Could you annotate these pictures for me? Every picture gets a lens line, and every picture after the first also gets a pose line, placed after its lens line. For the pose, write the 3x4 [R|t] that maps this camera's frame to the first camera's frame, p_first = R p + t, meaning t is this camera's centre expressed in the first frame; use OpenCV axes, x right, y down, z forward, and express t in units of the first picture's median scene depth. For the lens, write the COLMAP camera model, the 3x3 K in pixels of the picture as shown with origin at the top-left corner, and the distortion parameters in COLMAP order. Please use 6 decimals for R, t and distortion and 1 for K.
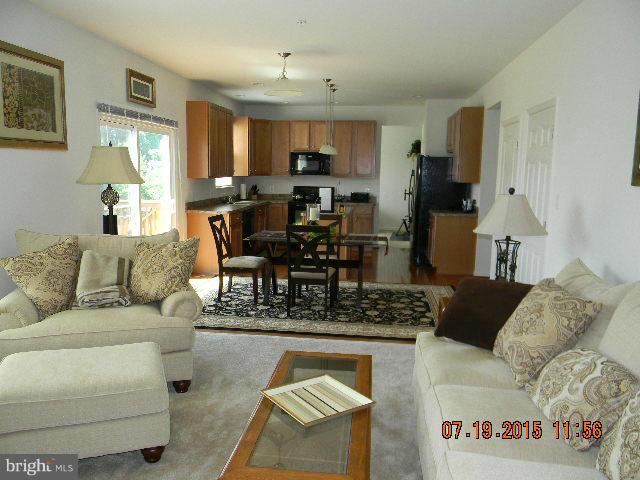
lens RADIAL K [[511.2, 0, 316.2], [0, 511.2, 239.7], [0, 0, 1]] dist [0.002183, -0.005368]
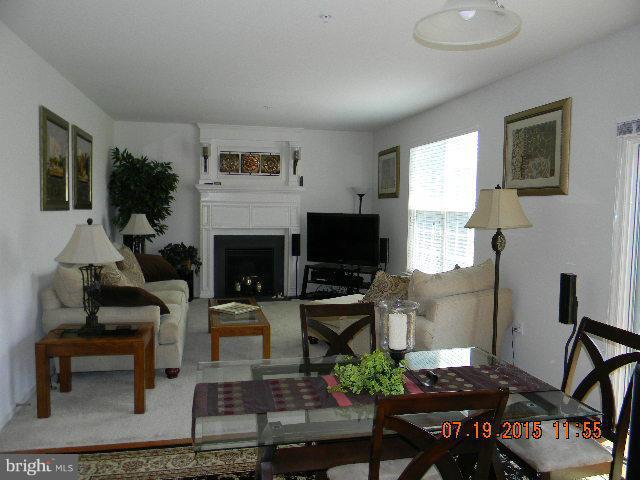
lens RADIAL K [[511.2, 0, 316.1], [0, 511.2, 245.2], [0, 0, 1]] dist [0.002183, -0.005368]
pose [[-0.940993, -0.000539, -0.338425, 0.237763], [-0.073644, 0.976361, 0.203213, -0.246032], [0.330315, 0.216145, -0.918789, 1.757178]]
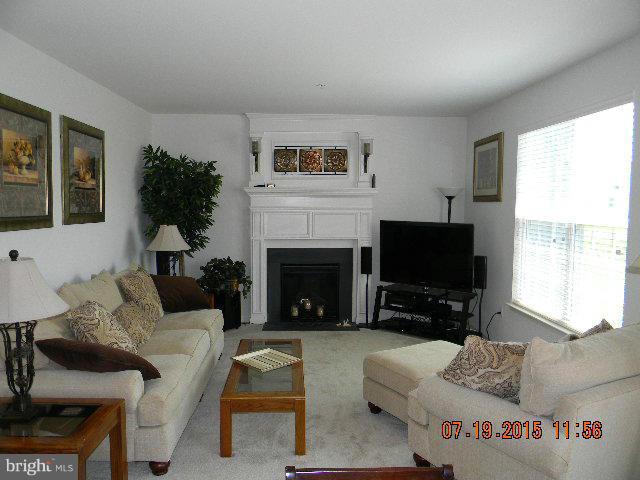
lens RADIAL K [[511.2, 0, 319.0], [0, 511.2, 244.0], [0, 0, 1]] dist [0.002183, -0.005368]
pose [[-0.985536, -0.004260, -0.169415, 0.062499], [-0.041815, 0.974887, 0.218738, -0.231239], [0.164229, 0.222658, -0.960964, 1.416651]]
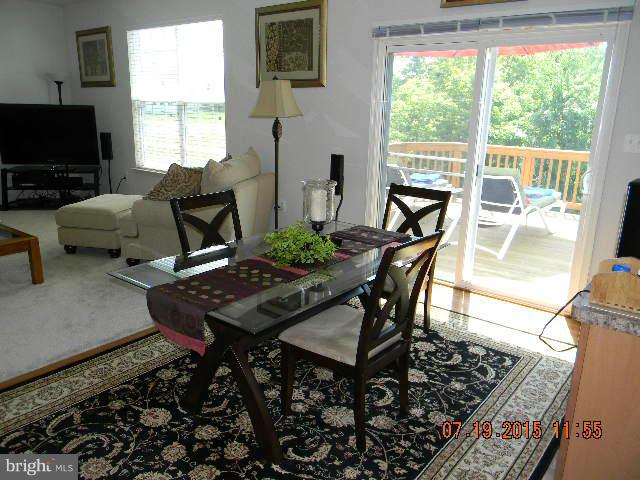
lens RADIAL K [[511.2, 0, 317.2], [0, 511.2, 245.4], [0, 0, 1]] dist [0.002183, -0.005368]
pose [[-0.517872, 0.203234, -0.830966, 0.481163], [-0.146575, 0.935924, 0.320253, -0.210852], [0.842808, 0.287649, -0.454899, 1.614688]]
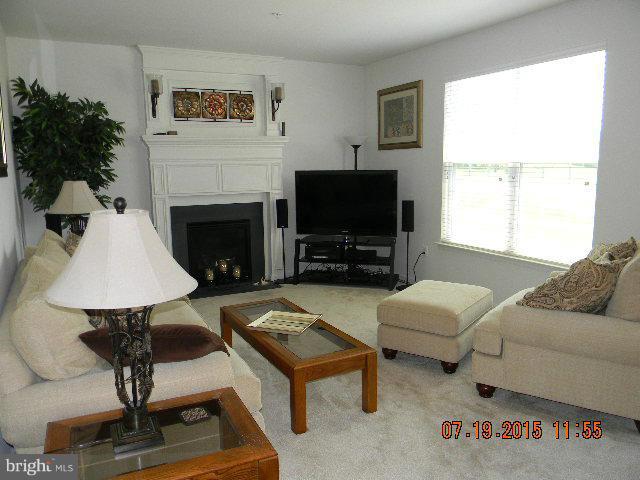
lens RADIAL K [[511.2, 0, 313.7], [0, 511.2, 241.9], [0, 0, 1]] dist [0.002183, -0.005368]
pose [[-0.825992, 0.085075, -0.557224, 0.404821], [-0.075463, 0.962957, 0.258882, -0.161239], [0.558607, 0.255884, -0.788975, 1.202068]]
